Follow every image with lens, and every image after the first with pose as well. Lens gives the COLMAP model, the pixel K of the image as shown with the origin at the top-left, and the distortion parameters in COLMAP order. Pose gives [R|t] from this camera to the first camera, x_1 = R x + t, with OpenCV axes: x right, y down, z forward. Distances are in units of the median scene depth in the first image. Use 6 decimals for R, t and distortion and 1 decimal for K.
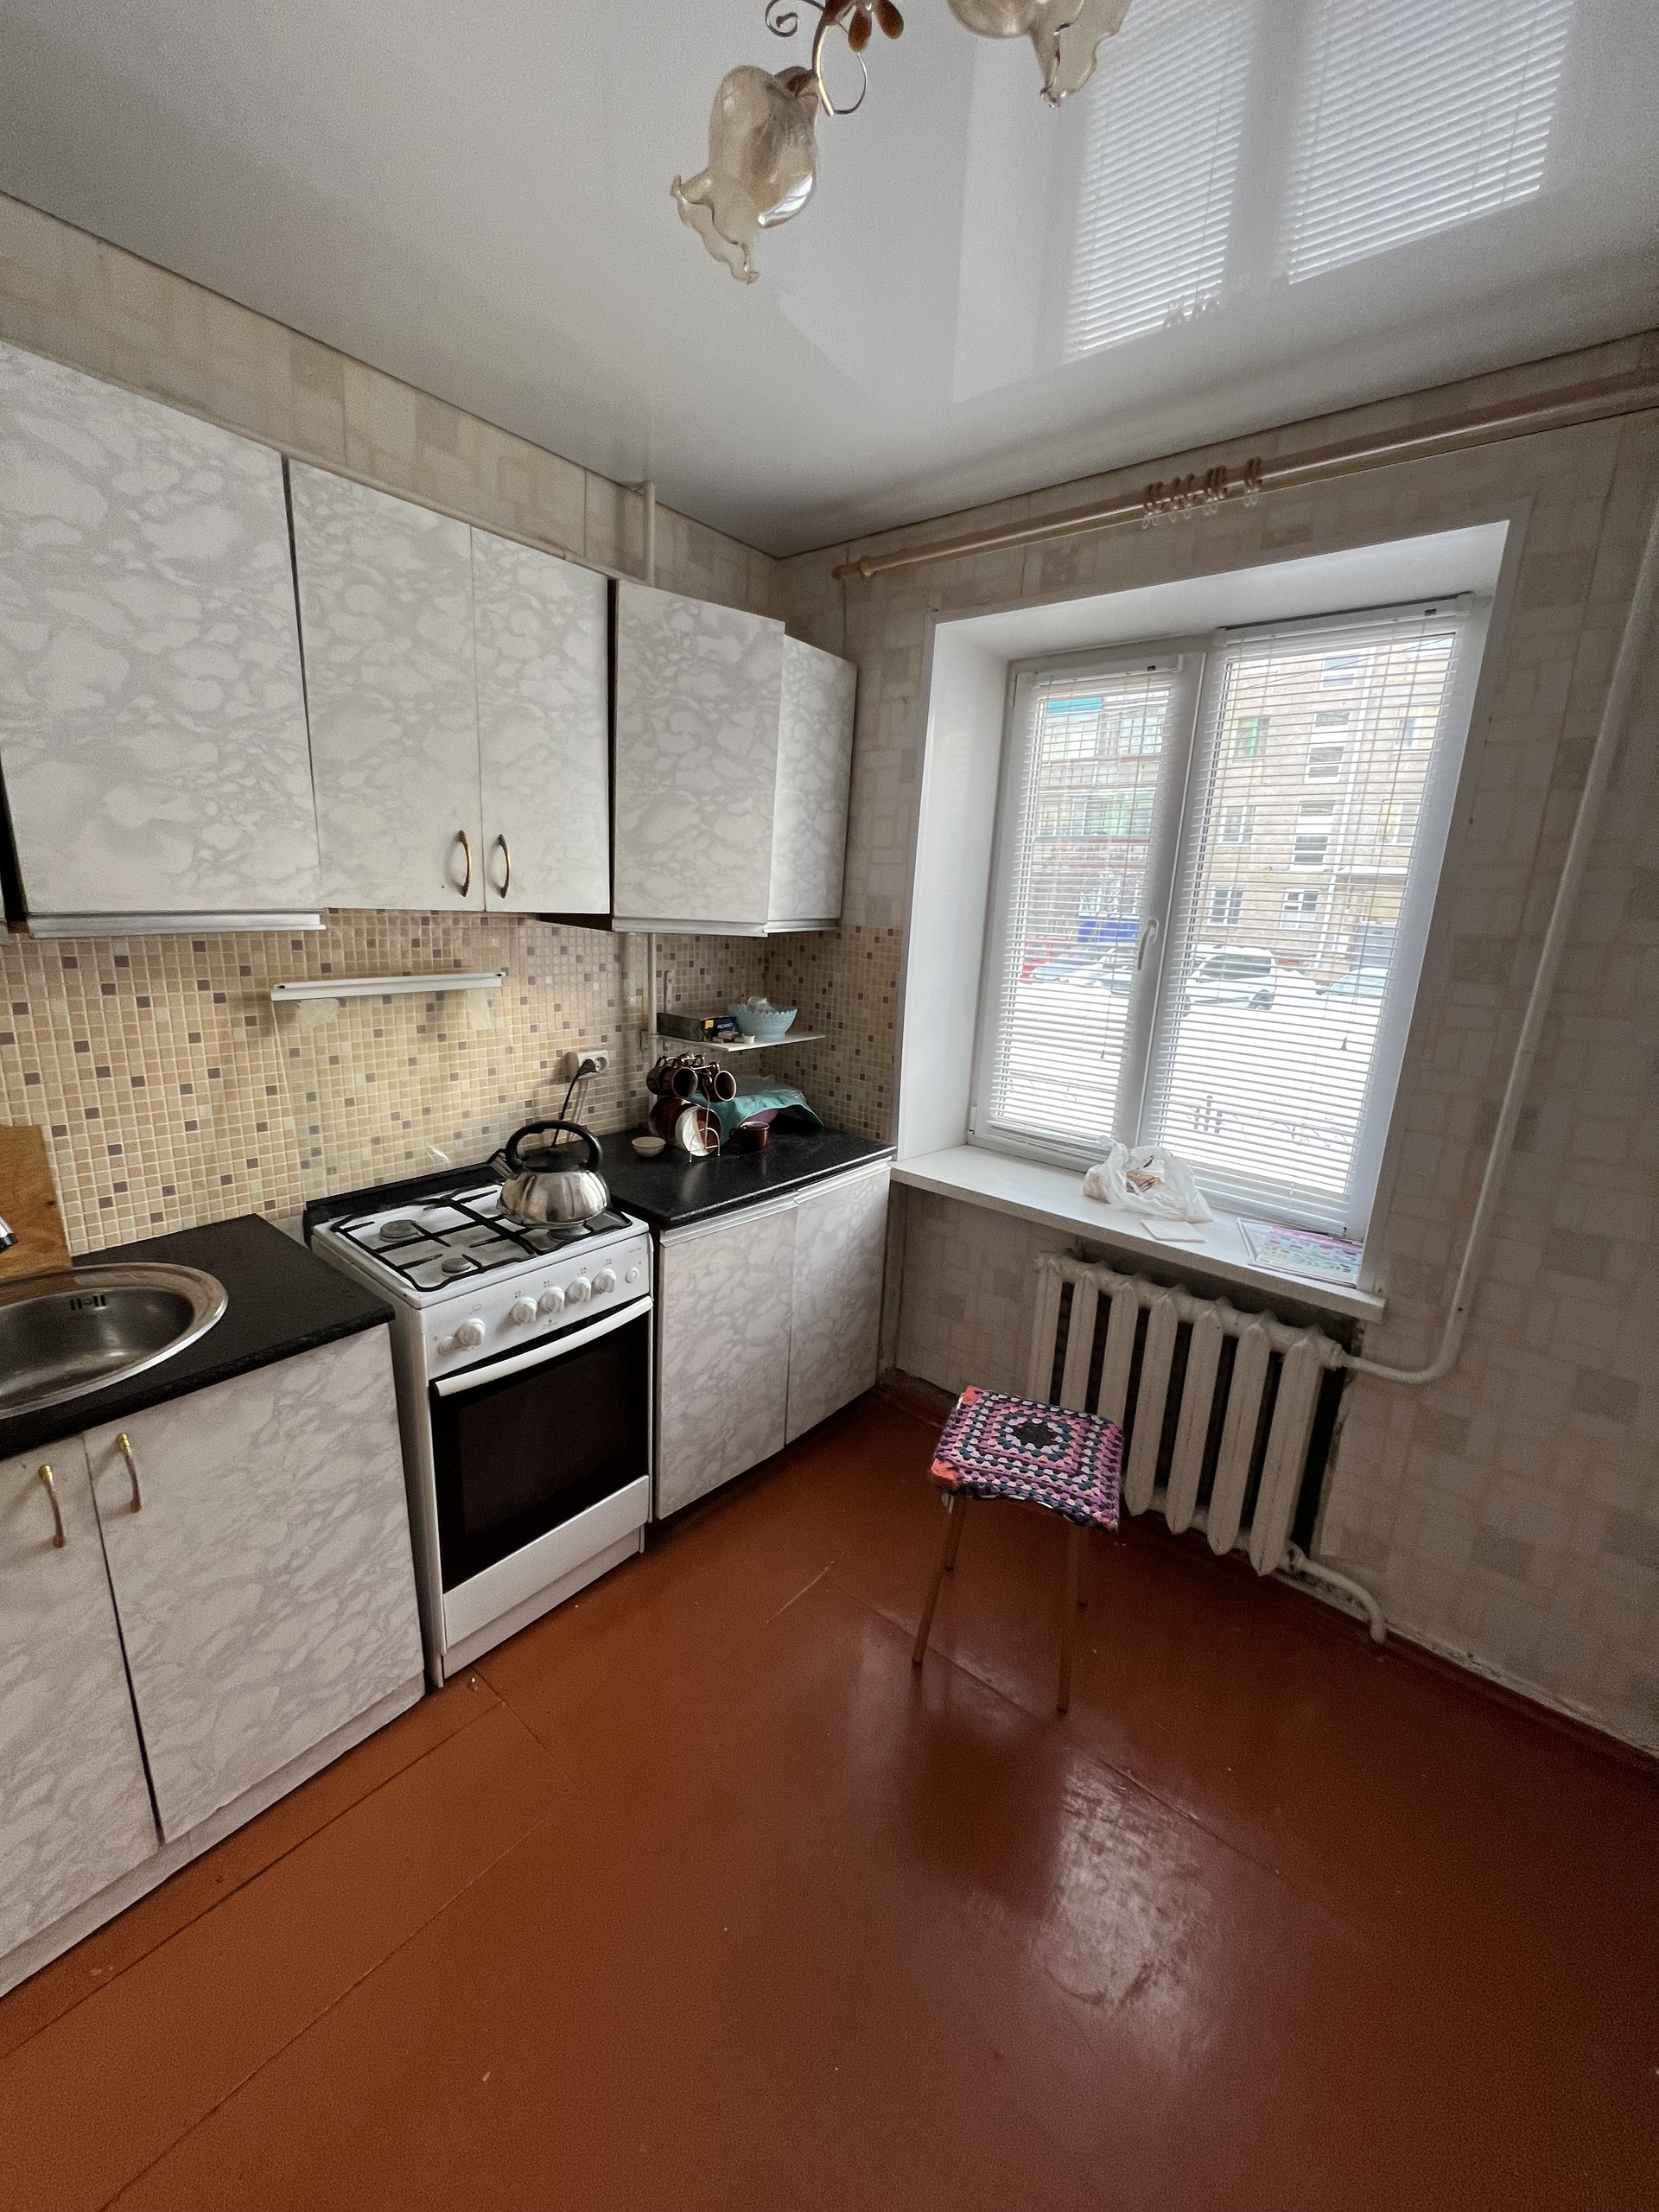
lens RADIAL K [[880.9, 0, 825.1], [0, 880.9, 1104.6], [0, 0, 1]] dist [-0.002452, -0.000914]
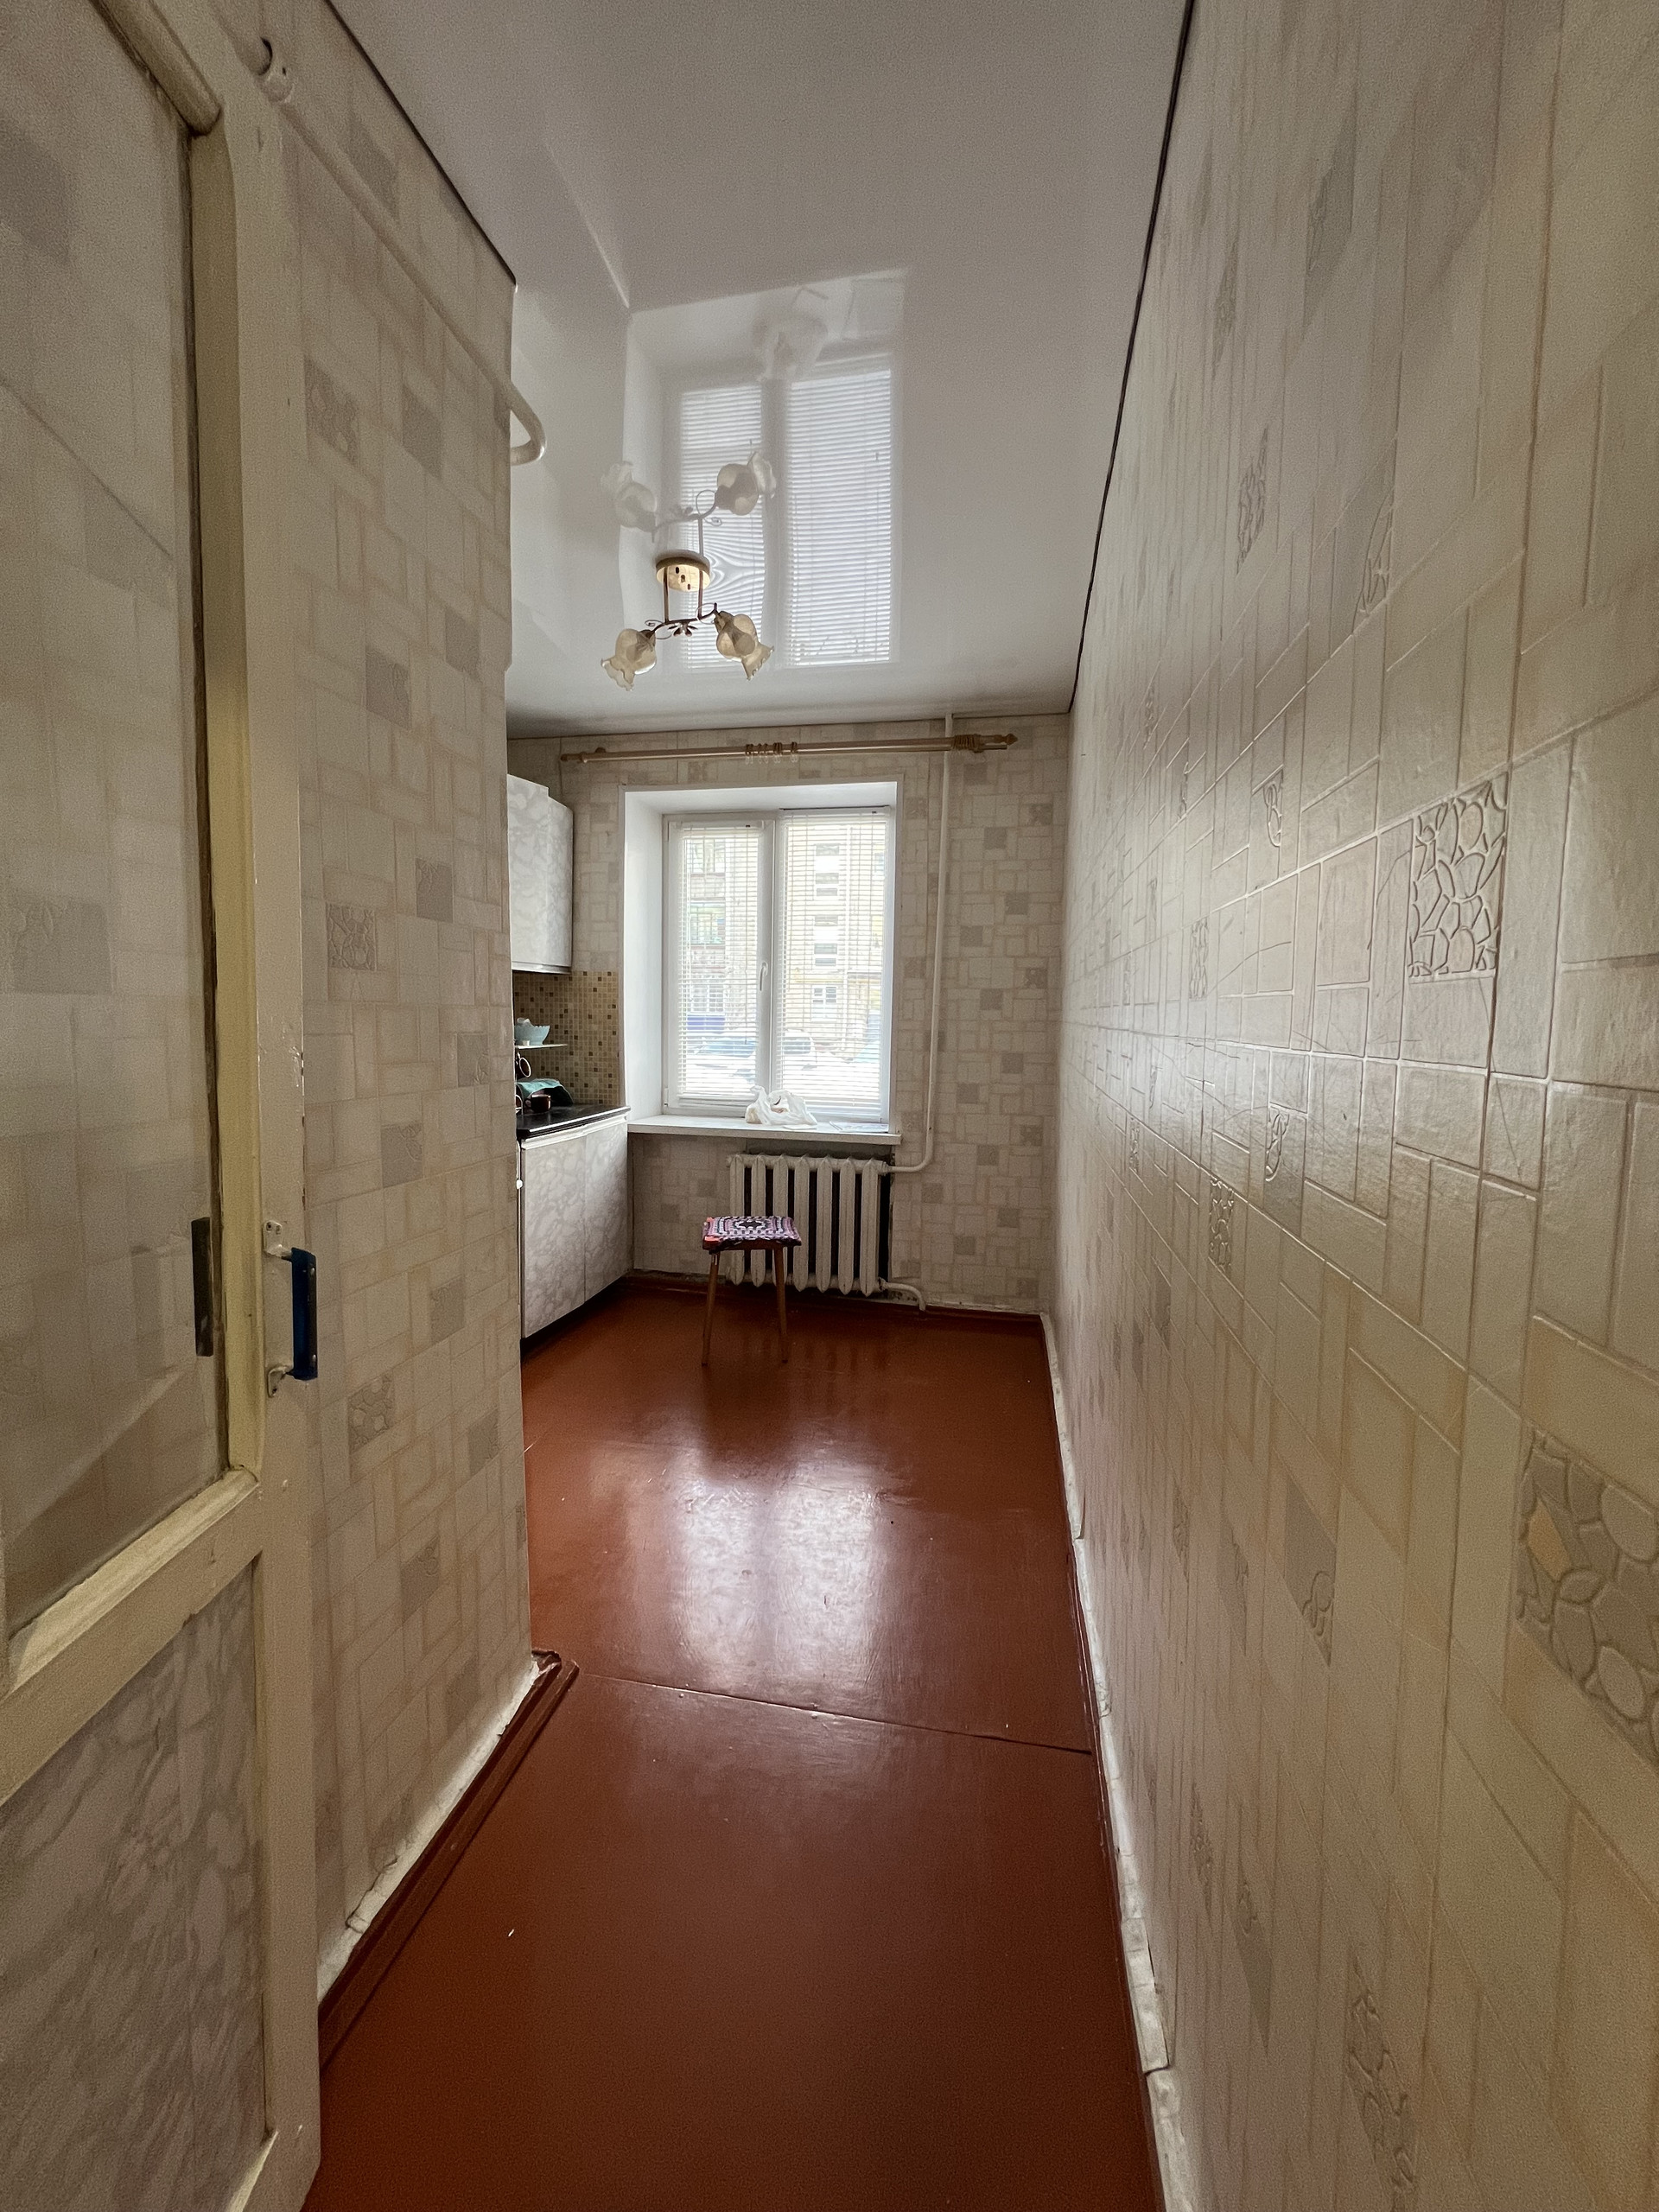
lens RADIAL K [[880.9, 0, 829.5], [0, 880.9, 1096.4], [0, 0, 1]] dist [-0.002452, -0.000914]
pose [[0.880906, -0.074405, 0.467405, -0.386348], [0.132519, 0.986840, -0.092661, 0.254668], [-0.454360, 0.143566, 0.879173, -0.619209]]
